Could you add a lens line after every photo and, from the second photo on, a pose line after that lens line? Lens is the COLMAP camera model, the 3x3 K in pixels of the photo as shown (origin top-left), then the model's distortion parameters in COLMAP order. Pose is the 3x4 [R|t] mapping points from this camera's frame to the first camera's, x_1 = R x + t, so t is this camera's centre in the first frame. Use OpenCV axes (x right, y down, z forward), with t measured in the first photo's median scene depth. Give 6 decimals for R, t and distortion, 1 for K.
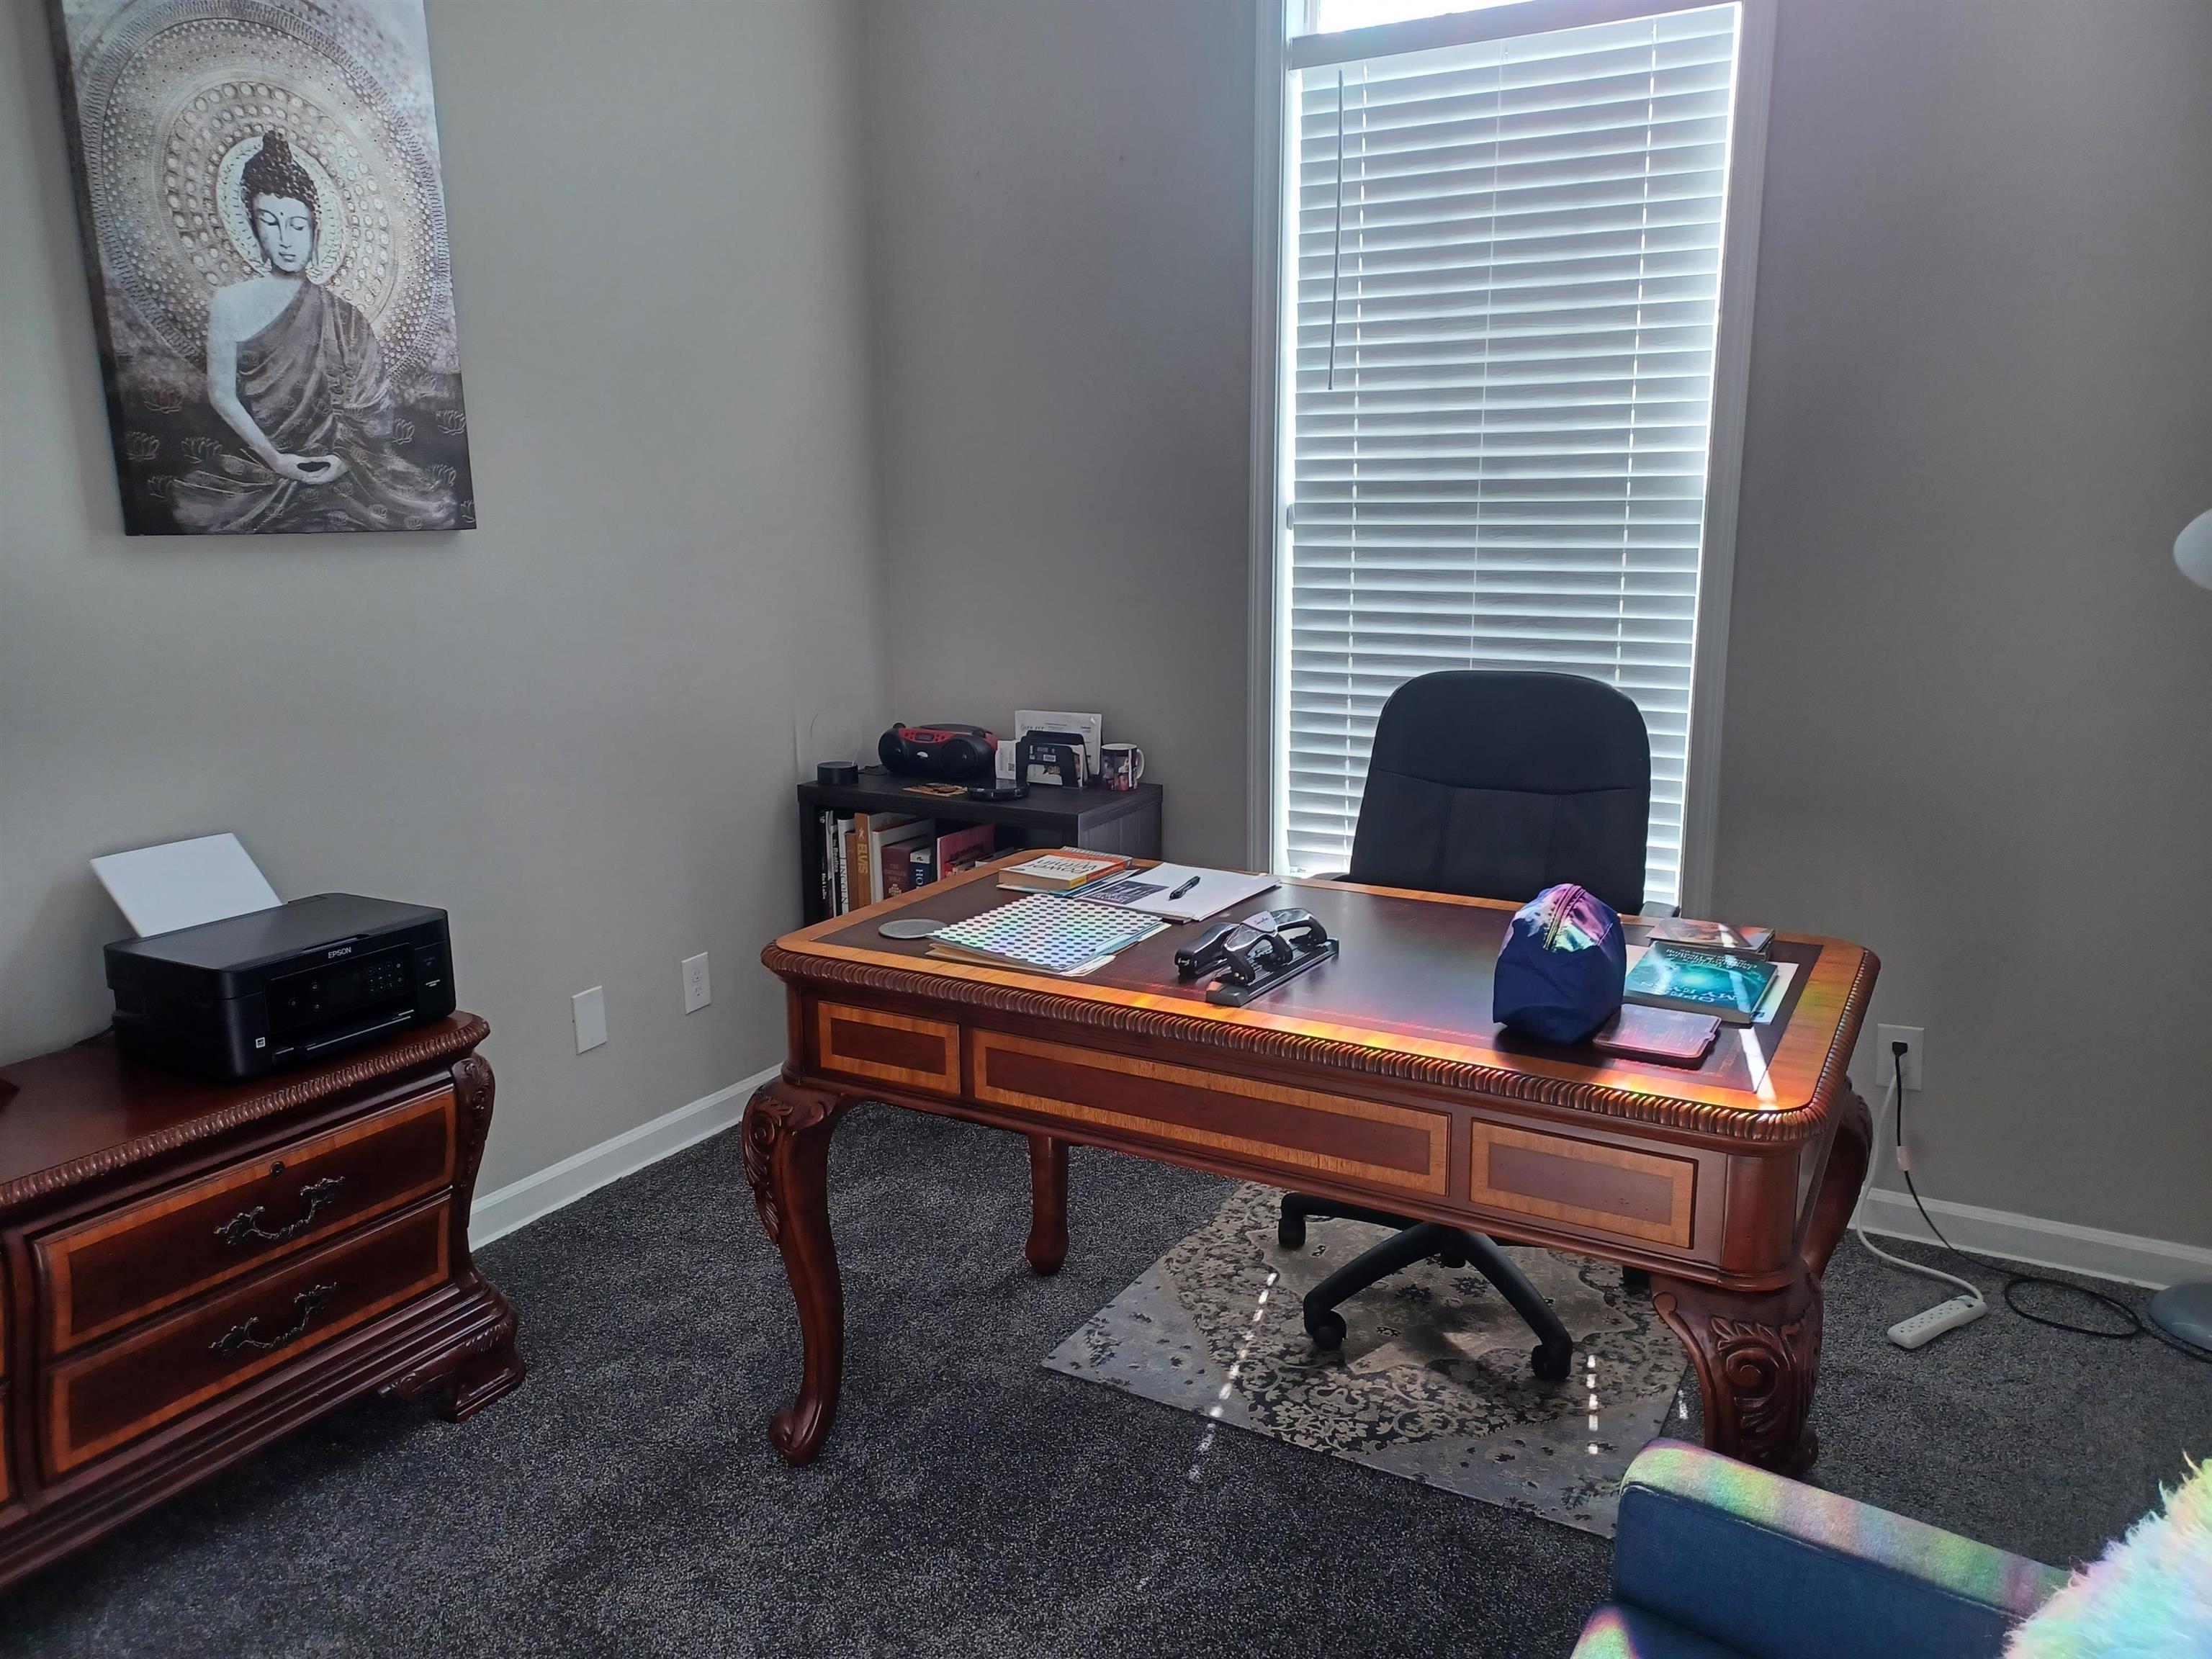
lens RADIAL K [[1634.5, 0, 1050.8], [0, 1634.5, 822.0], [0, 0, 1]] dist [0.068961, -0.063786]
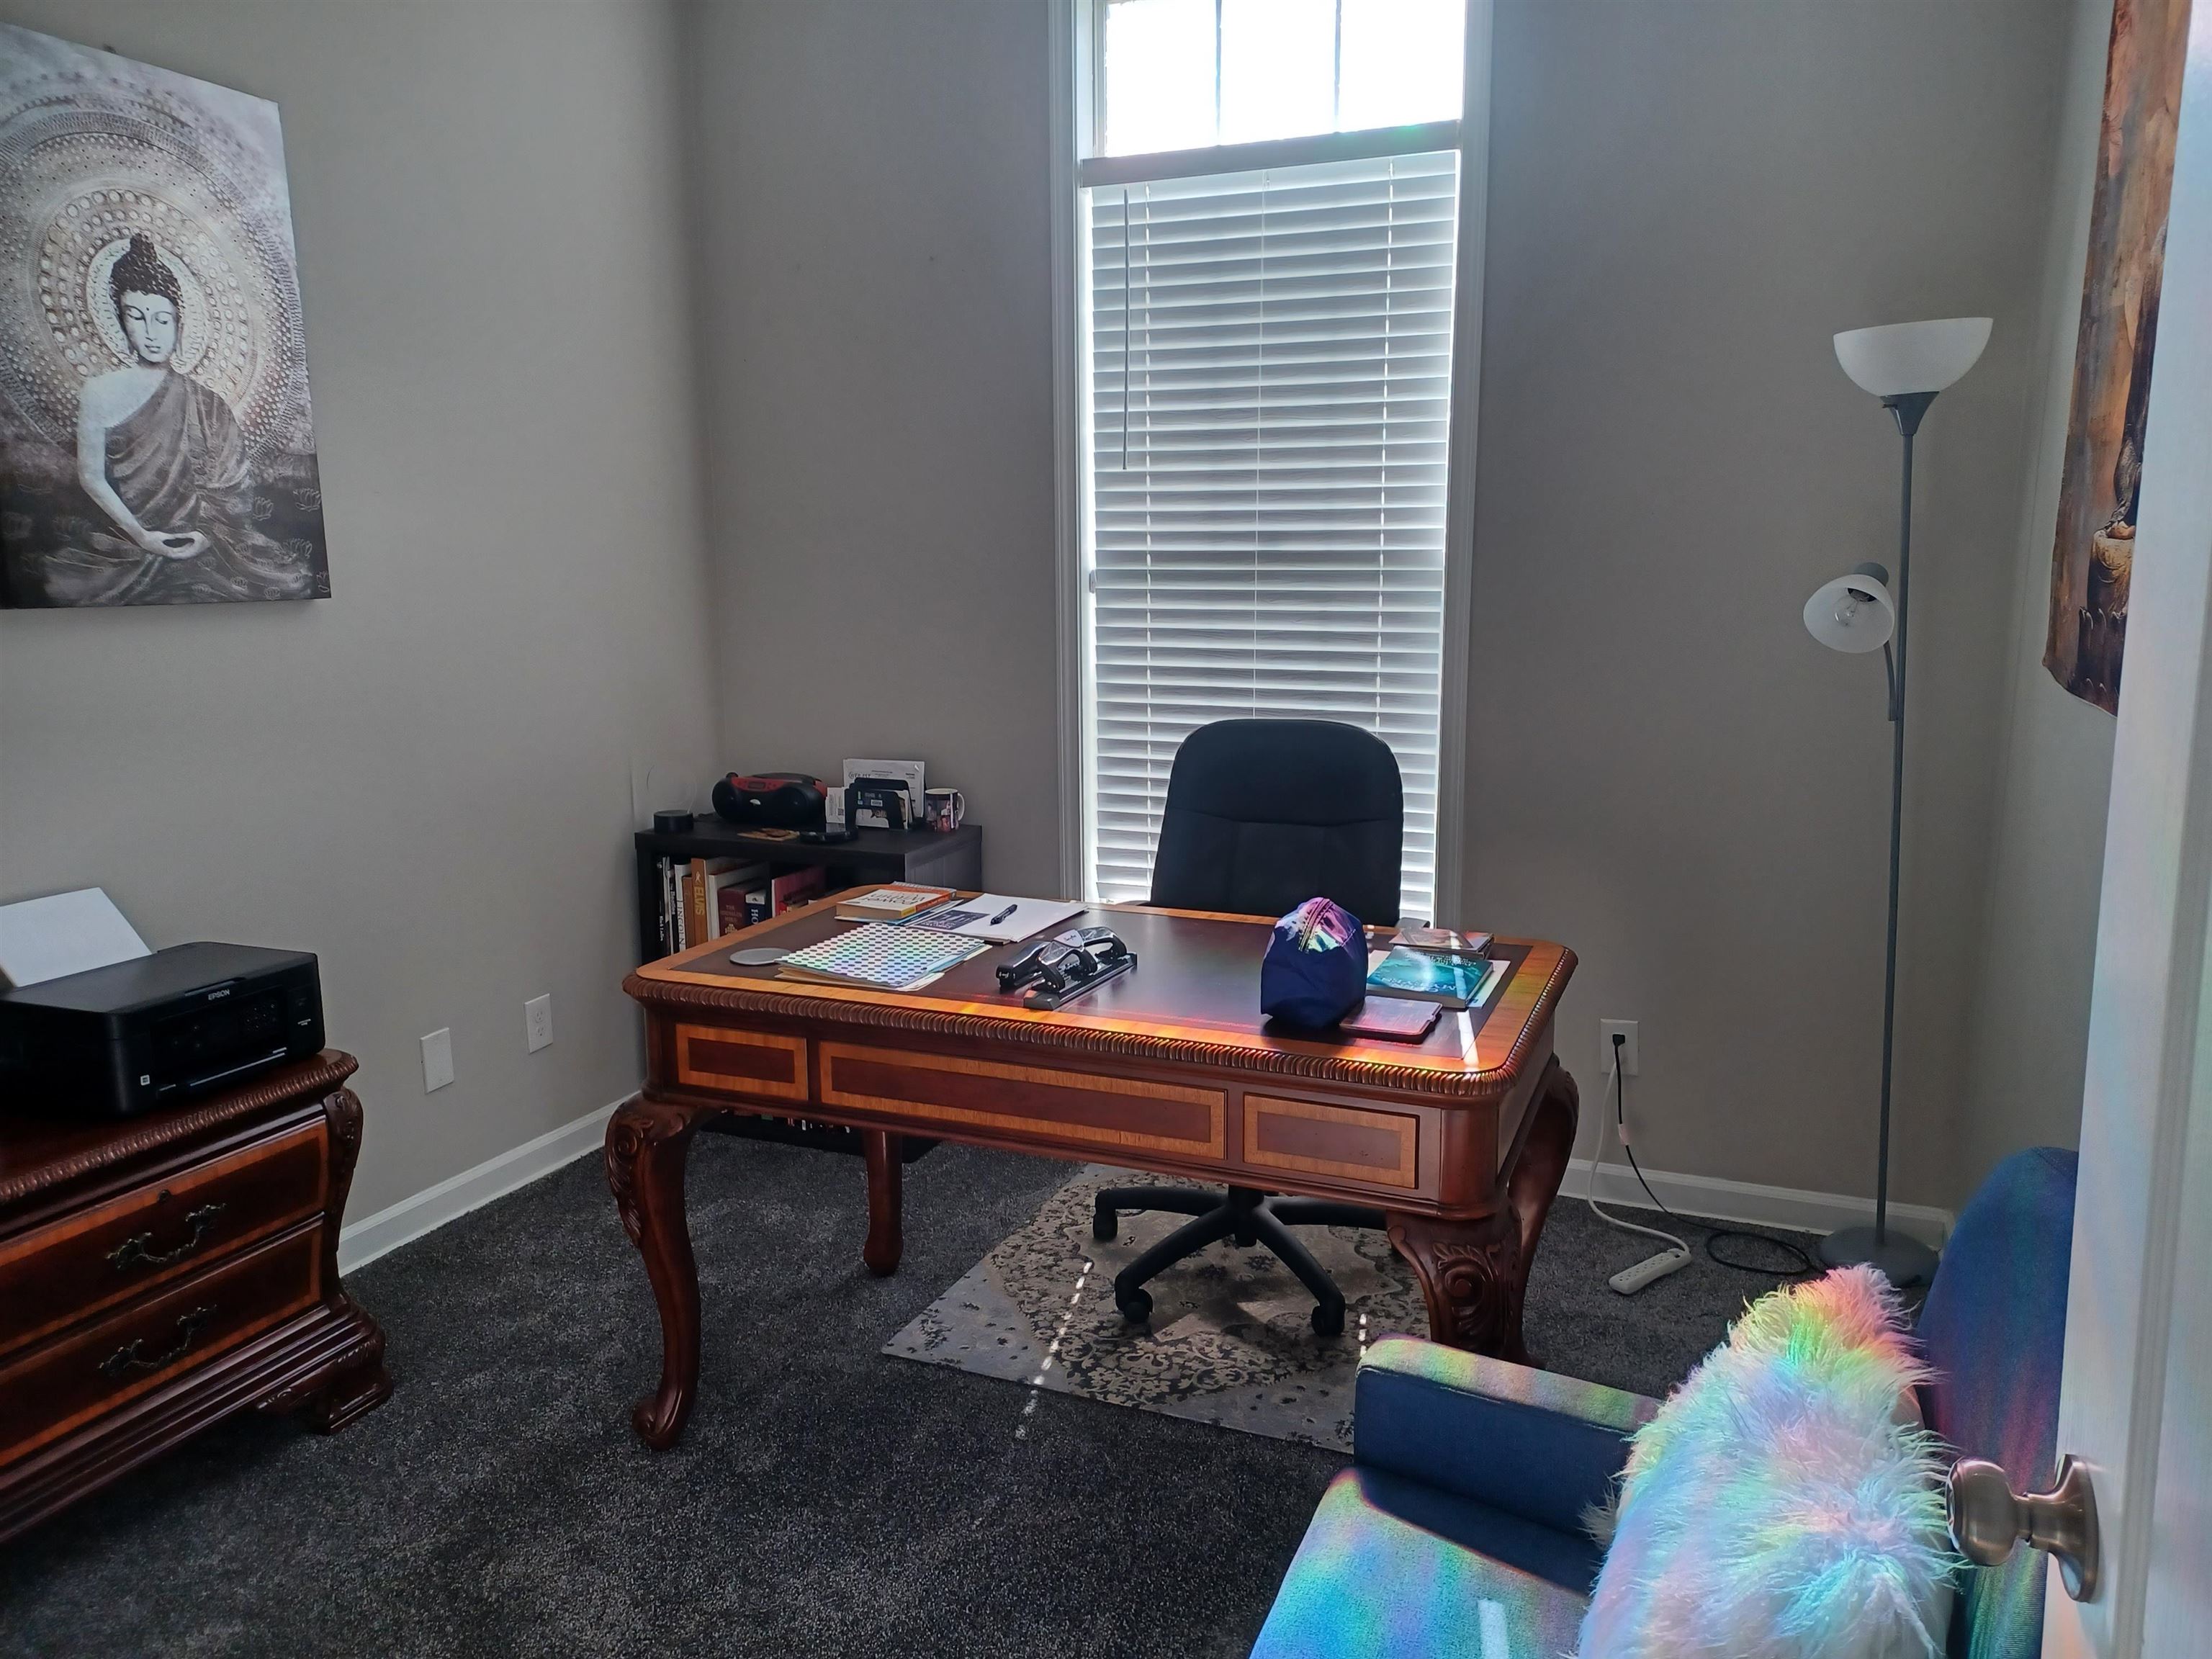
lens RADIAL K [[1614.1, 0, 1102.6], [0, 1614.1, 737.9], [0, 0, 1]] dist [0.062735, -0.077556]
pose [[0.989459, -0.012479, 0.144276, -0.010445], [0.023874, 0.996705, -0.077524, 0.007081], [-0.142833, 0.080152, 0.986496, -0.125218]]
